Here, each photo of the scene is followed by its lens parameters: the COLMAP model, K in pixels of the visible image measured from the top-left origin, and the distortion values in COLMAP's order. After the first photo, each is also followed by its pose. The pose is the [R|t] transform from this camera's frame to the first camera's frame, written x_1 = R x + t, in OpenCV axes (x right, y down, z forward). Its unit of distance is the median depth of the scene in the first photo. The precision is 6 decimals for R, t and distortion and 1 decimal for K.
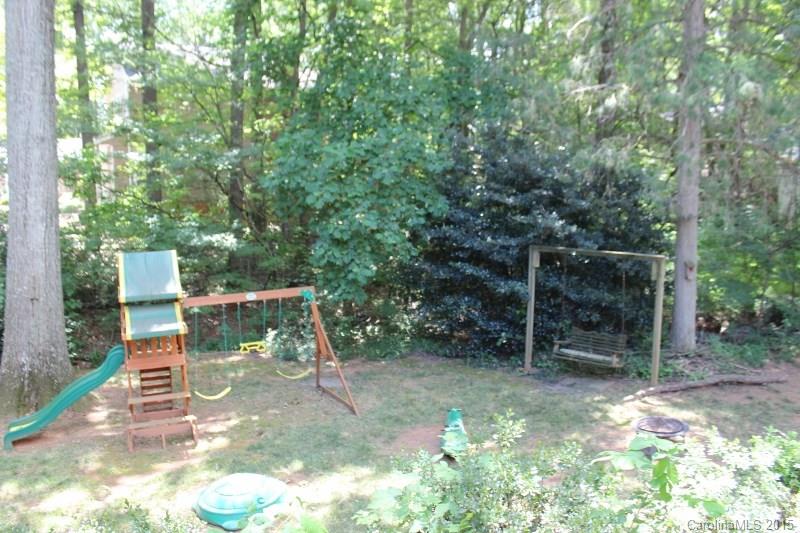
lens RADIAL K [[668.4, 0, 399.7], [0, 668.4, 264.3], [0, 0, 1]] dist [-0.154959, 0.136478]
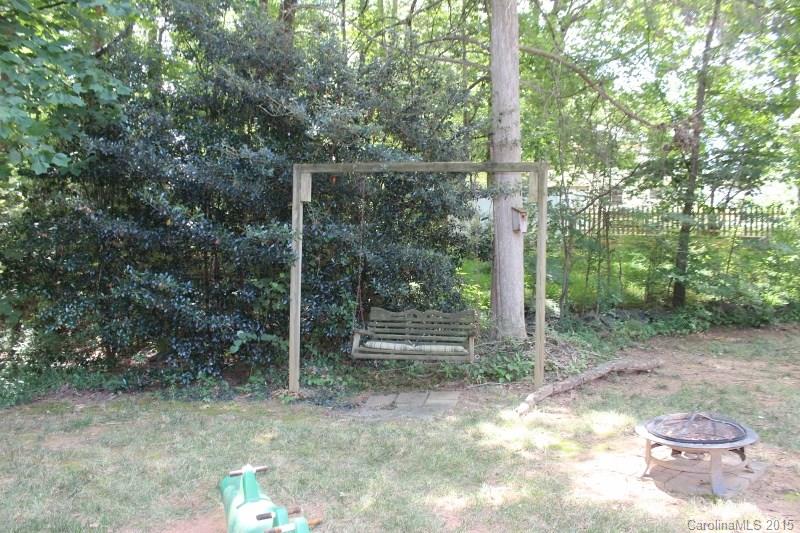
lens RADIAL K [[668.4, 0, 398.6], [0, 668.4, 269.2], [0, 0, 1]] dist [-0.154959, 0.136478]
pose [[0.834503, 0.003394, 0.550993, -0.034957], [0.054419, 0.994584, -0.088546, 0.113638], [-0.548310, 0.103877, 0.829799, 0.503334]]
